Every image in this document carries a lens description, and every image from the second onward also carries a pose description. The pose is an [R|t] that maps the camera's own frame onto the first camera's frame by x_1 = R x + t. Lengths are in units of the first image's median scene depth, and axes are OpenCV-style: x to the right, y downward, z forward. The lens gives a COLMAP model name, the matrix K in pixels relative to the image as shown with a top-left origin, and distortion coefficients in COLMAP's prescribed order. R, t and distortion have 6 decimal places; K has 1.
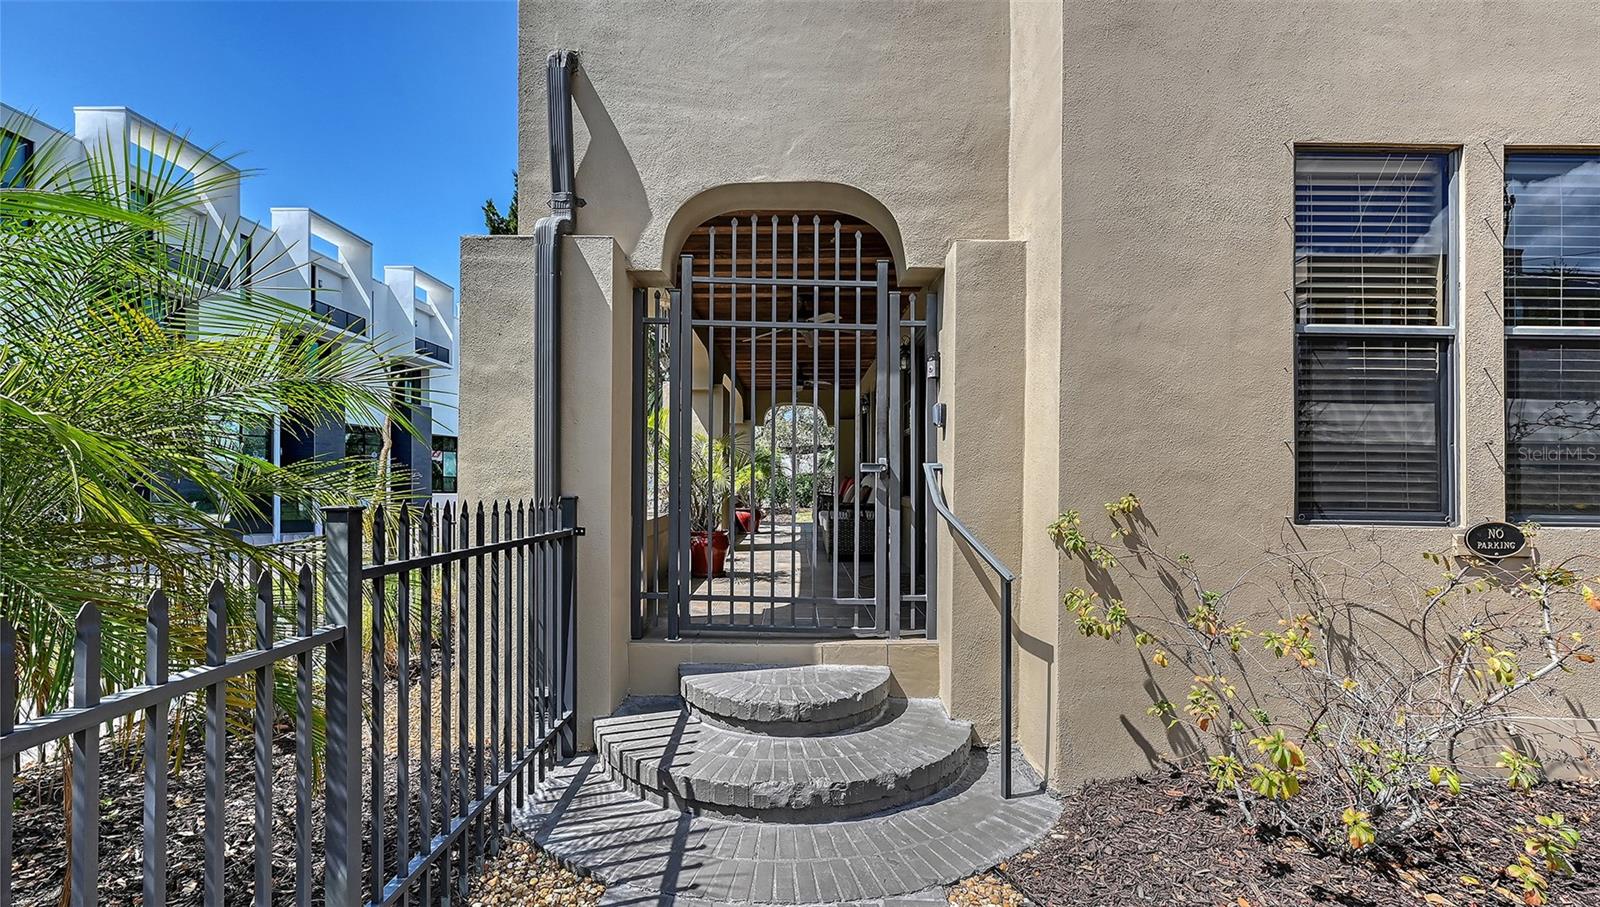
lens RADIAL K [[633.6, 0, 804.4], [0, 633.6, 466.3], [0, 0, 1]] dist [0.002170, -0.000164]
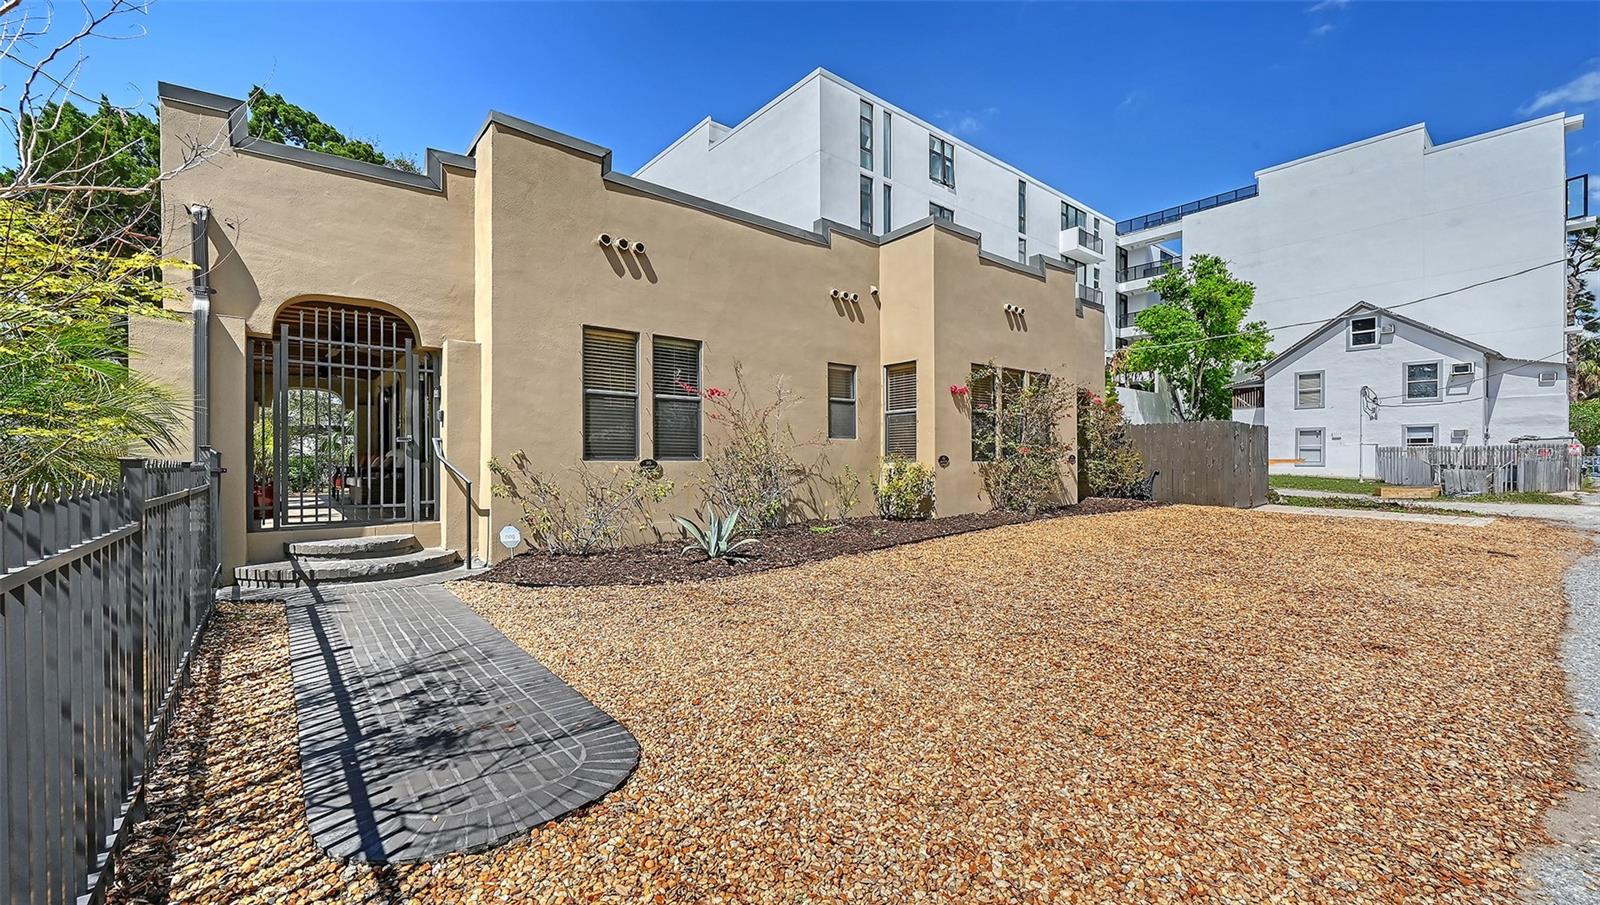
lens RADIAL K [[633.6, 0, 815.5], [0, 633.6, 457.3], [0, 0, 1]] dist [0.002170, -0.000164]
pose [[0.759298, -0.005827, 0.650717, -0.230375], [0.001347, 0.999972, 0.007383, 0.048214], [-0.650742, -0.004730, 0.759284, -1.522163]]
